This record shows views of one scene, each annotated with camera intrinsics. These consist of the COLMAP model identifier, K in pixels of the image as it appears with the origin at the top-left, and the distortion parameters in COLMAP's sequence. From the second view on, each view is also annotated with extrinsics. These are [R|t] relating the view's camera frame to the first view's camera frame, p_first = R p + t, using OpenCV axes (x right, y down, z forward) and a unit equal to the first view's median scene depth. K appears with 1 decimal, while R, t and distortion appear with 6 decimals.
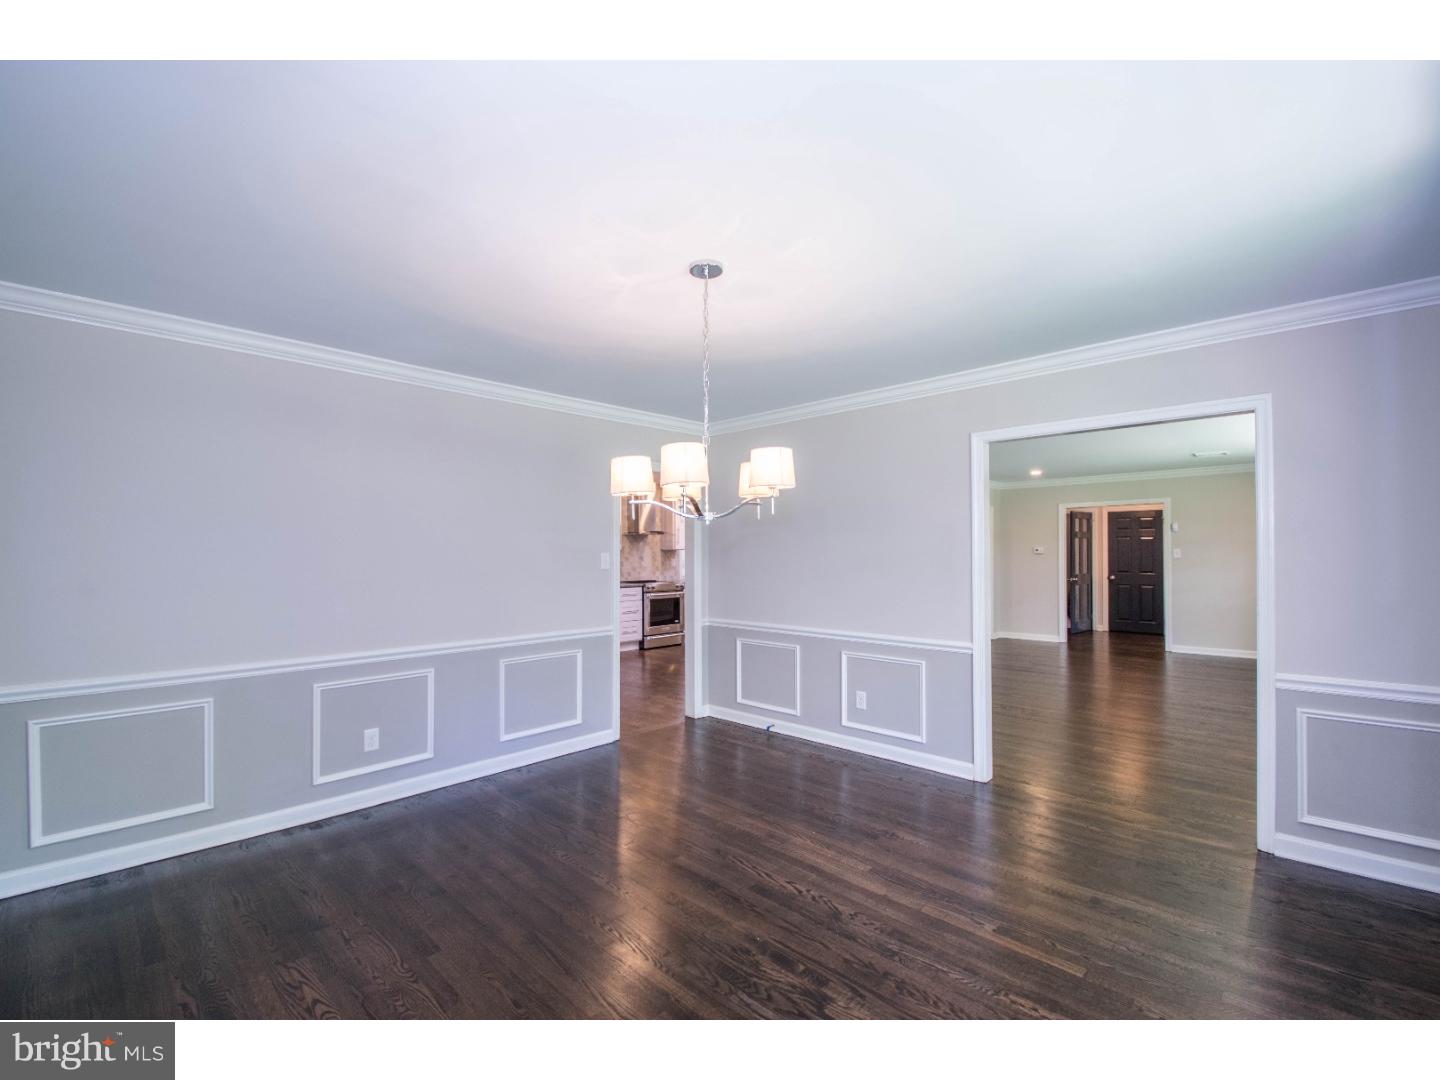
lens RADIAL K [[629.3, 0, 713.7], [0, 629.3, 549.4], [0, 0, 1]] dist [0.015833, -0.020022]
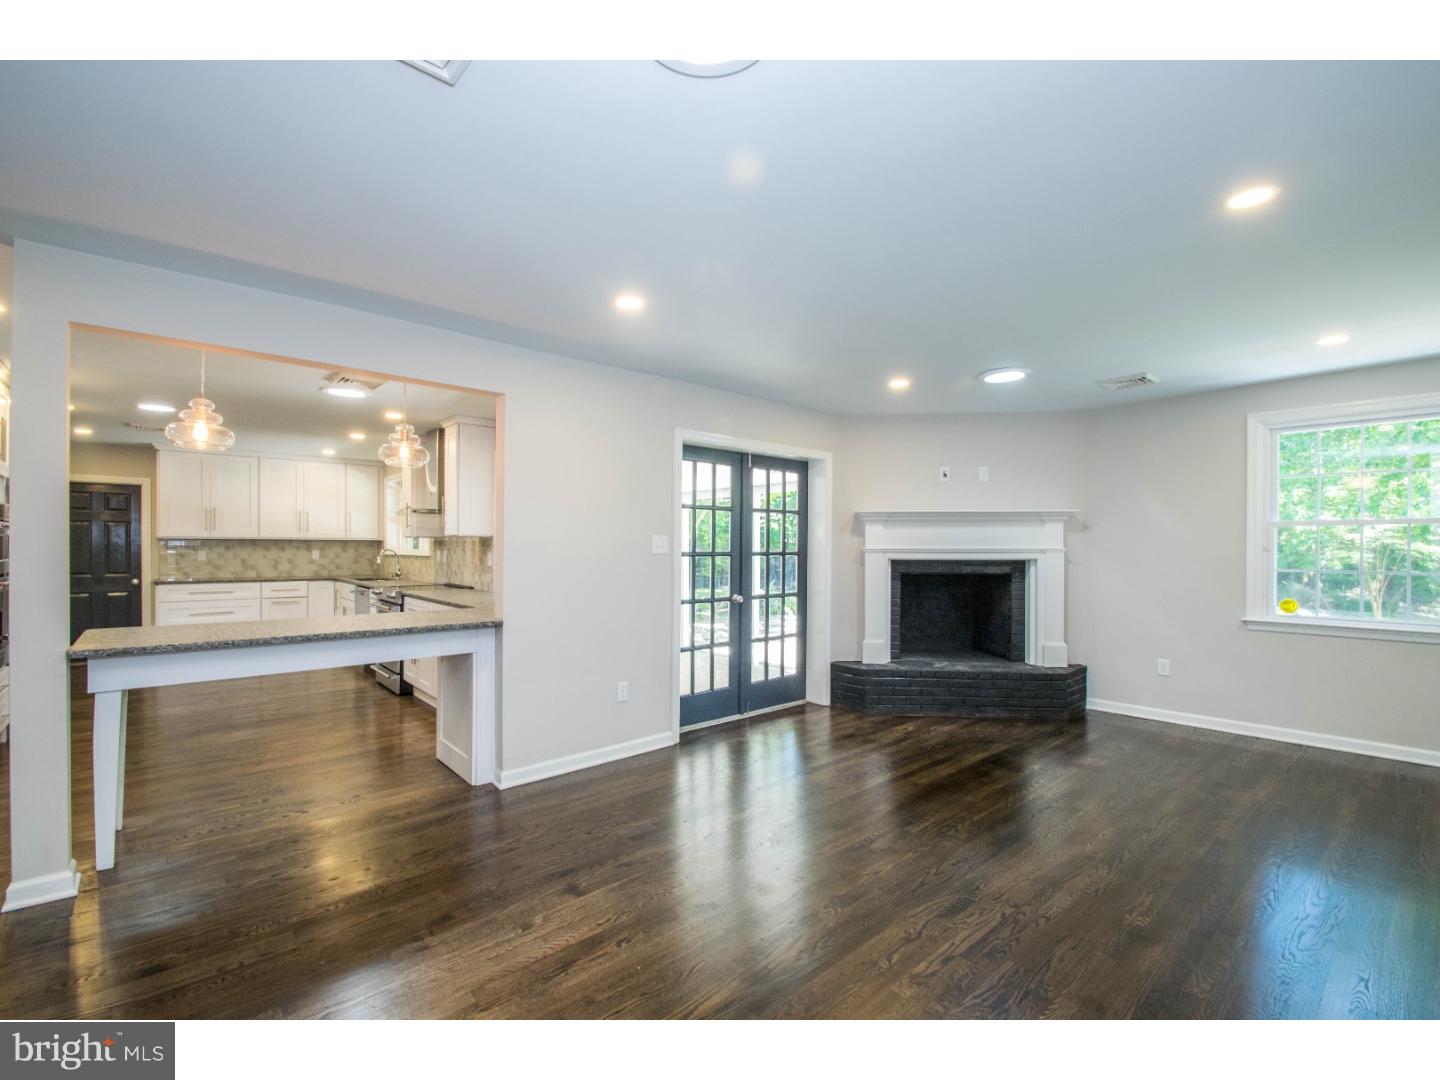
lens RADIAL K [[629.3, 0, 713.7], [0, 629.3, 549.4], [0, 0, 1]] dist [0.015833, -0.020022]
pose [[-0.086561, 0.002172, -0.996244, 0.516221], [-0.000903, 0.999997, 0.002259, 0.012054], [0.996246, 0.001096, -0.086559, 1.355158]]
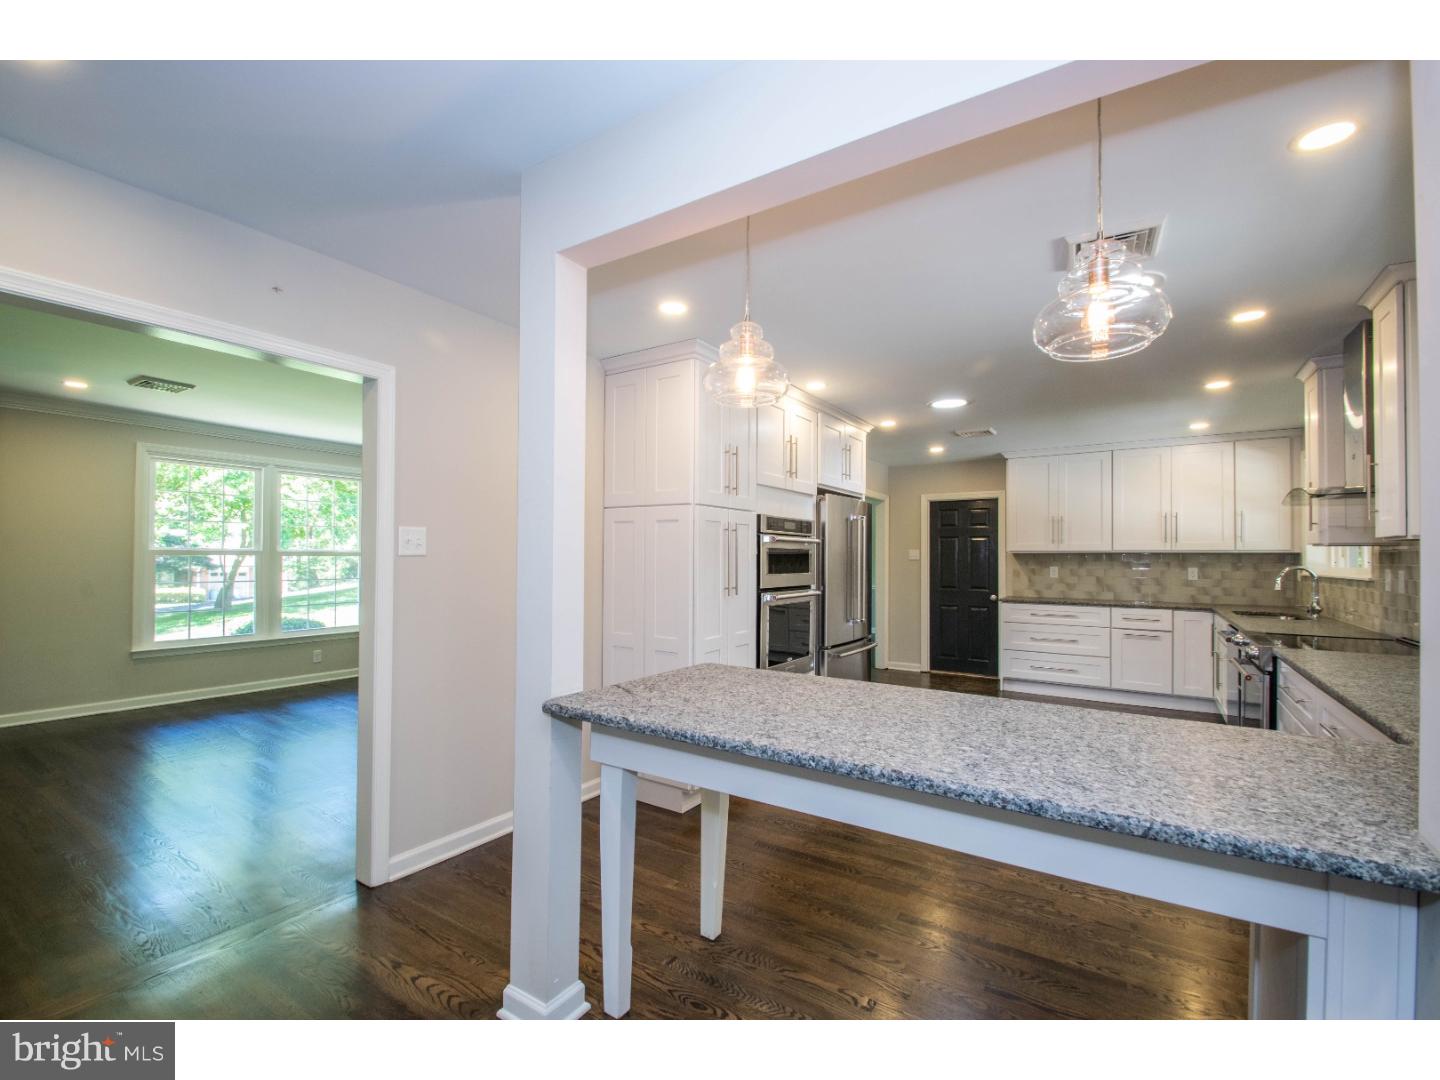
lens RADIAL K [[629.3, 0, 713.7], [0, 629.3, 549.4], [0, 0, 1]] dist [0.015833, -0.020022]
pose [[-0.984090, -0.010668, -0.177351, 0.276559], [-0.007716, 0.999820, -0.017325, 0.012134], [0.177504, -0.015681, -0.983995, 1.267454]]
